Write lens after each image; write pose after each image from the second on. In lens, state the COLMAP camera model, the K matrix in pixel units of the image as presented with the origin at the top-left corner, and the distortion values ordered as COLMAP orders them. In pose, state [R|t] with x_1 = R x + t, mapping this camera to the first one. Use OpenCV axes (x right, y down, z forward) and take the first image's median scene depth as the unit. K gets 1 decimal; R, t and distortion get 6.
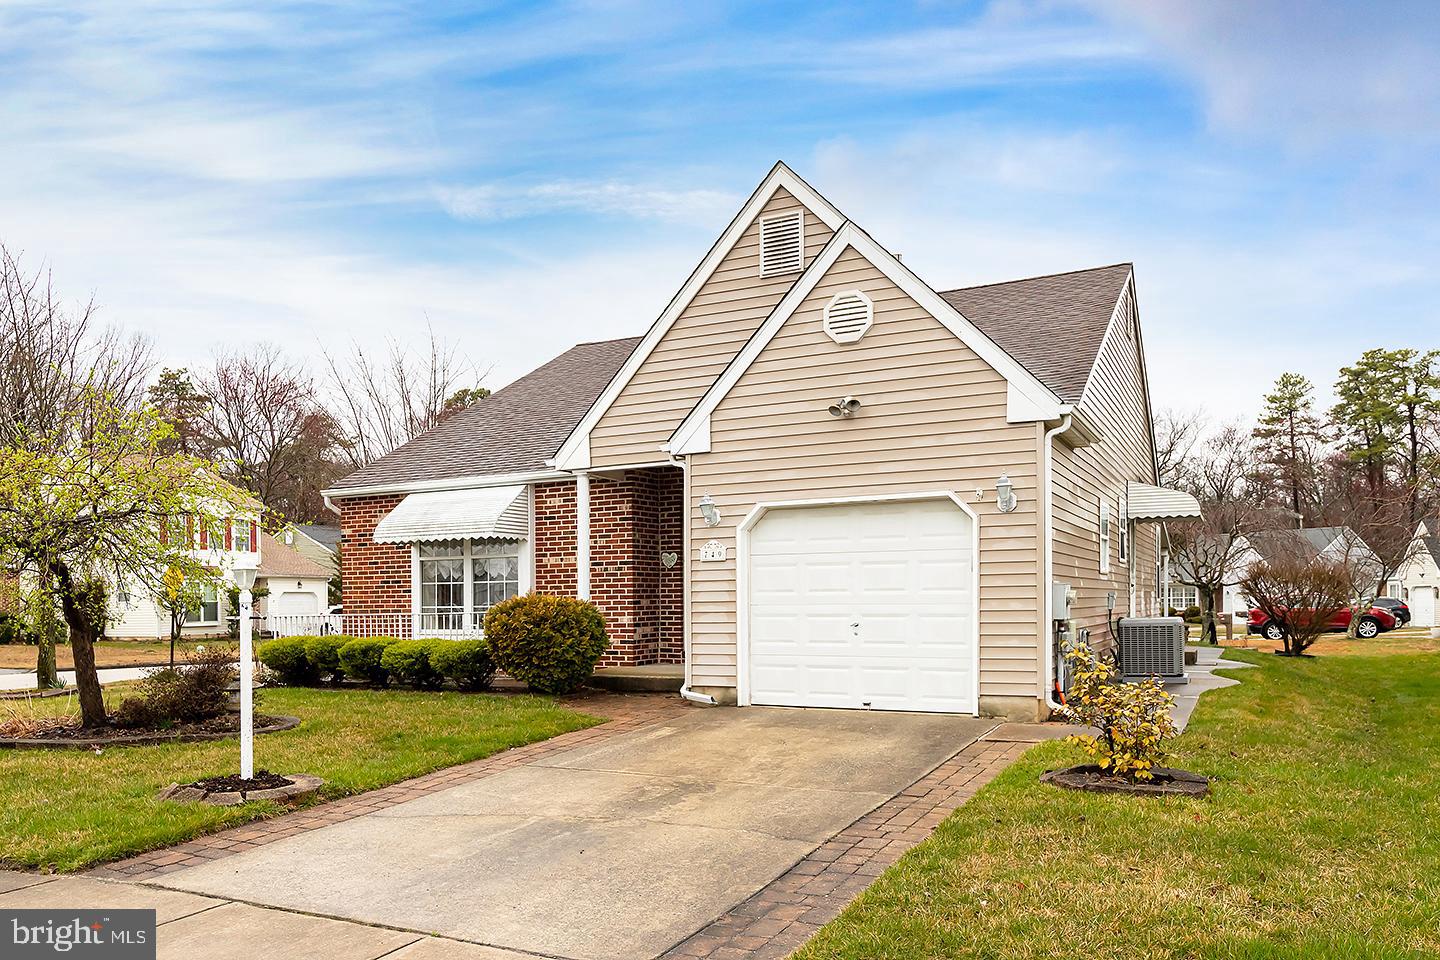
lens RADIAL K [[1052.8, 0, 720.0], [0, 1052.8, 480.0], [0, 0, 1]] dist [0.005500, 0.002367]
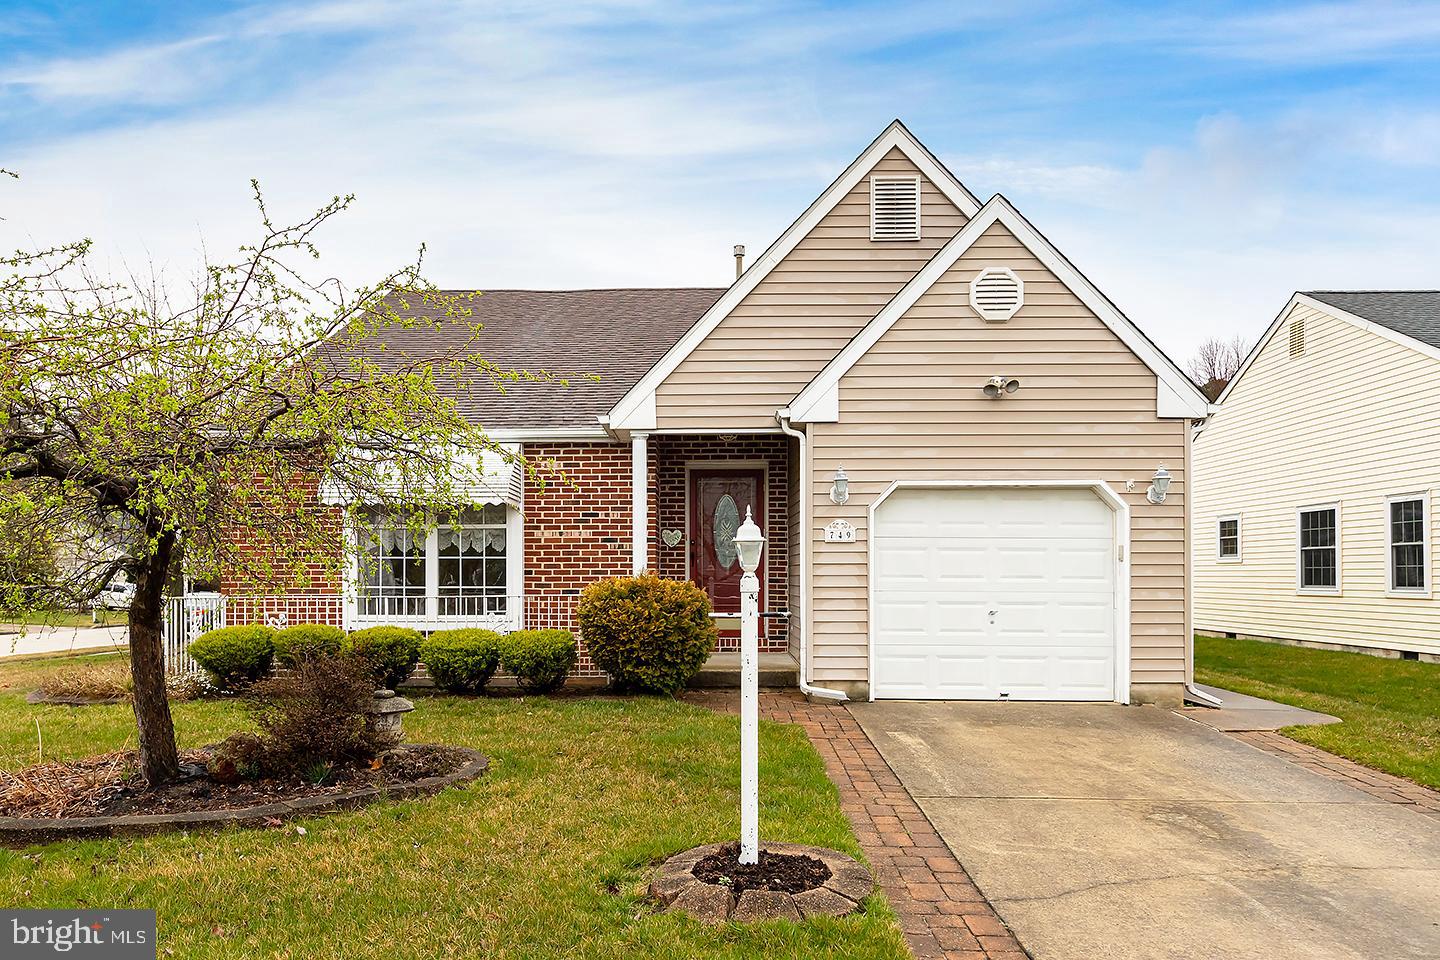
lens RADIAL K [[958.9, 0, 720.0], [0, 958.9, 480.0], [0, 0, 1]] dist [0.007241, 0.000773]
pose [[0.902890, 0.058024, 0.425938, -0.440606], [-0.062887, 0.998017, -0.002650, 0.031172], [-0.425247, -0.024393, 0.904748, 0.288289]]
